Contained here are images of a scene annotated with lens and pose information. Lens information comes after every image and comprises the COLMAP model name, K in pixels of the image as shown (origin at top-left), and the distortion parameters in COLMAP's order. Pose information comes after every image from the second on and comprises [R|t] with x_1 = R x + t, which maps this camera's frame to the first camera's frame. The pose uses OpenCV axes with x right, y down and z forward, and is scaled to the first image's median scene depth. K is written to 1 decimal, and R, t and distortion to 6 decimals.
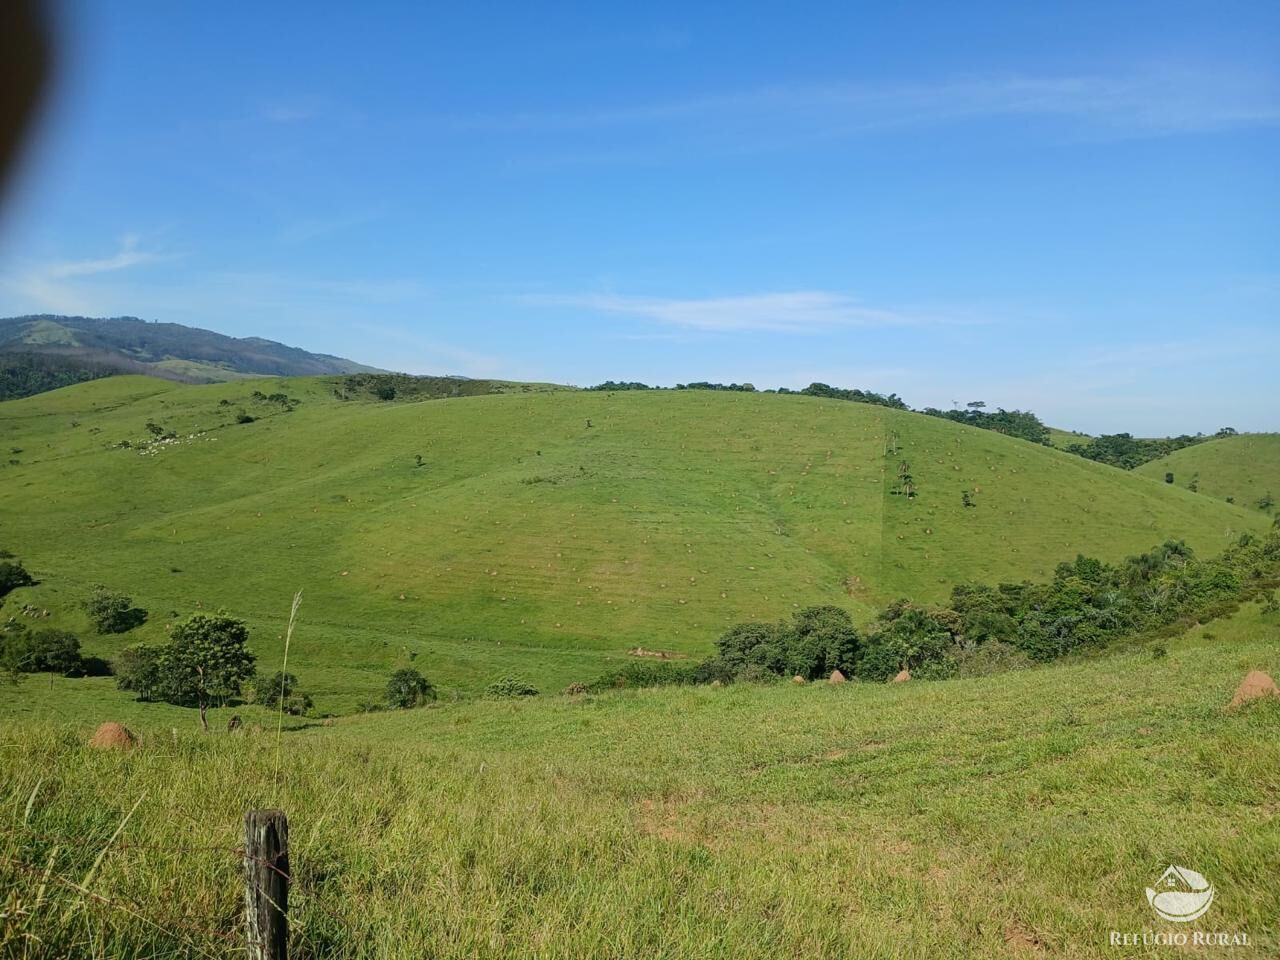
lens RADIAL K [[983.6, 0, 645.9], [0, 983.6, 445.6], [0, 0, 1]] dist [0.068445, -0.150397]
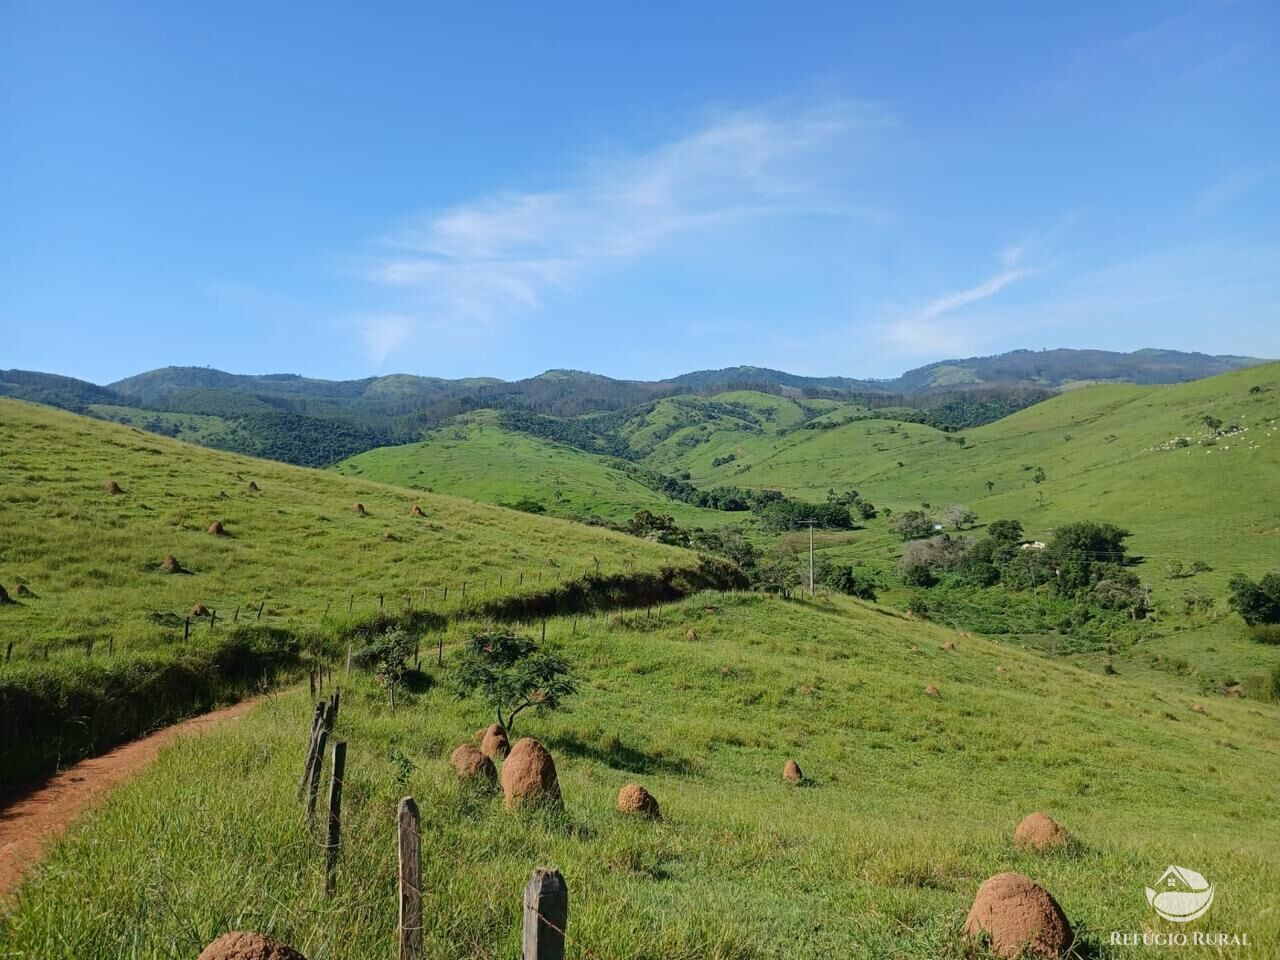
lens RADIAL K [[983.6, 0, 640.1], [0, 983.6, 494.0], [0, 0, 1]] dist [0.068445, -0.150397]
pose [[0.664848, -0.064668, -0.744174, -0.315775], [0.081468, 0.996580, -0.013818, 0.024442], [0.742523, -0.051440, 0.667843, 0.137828]]
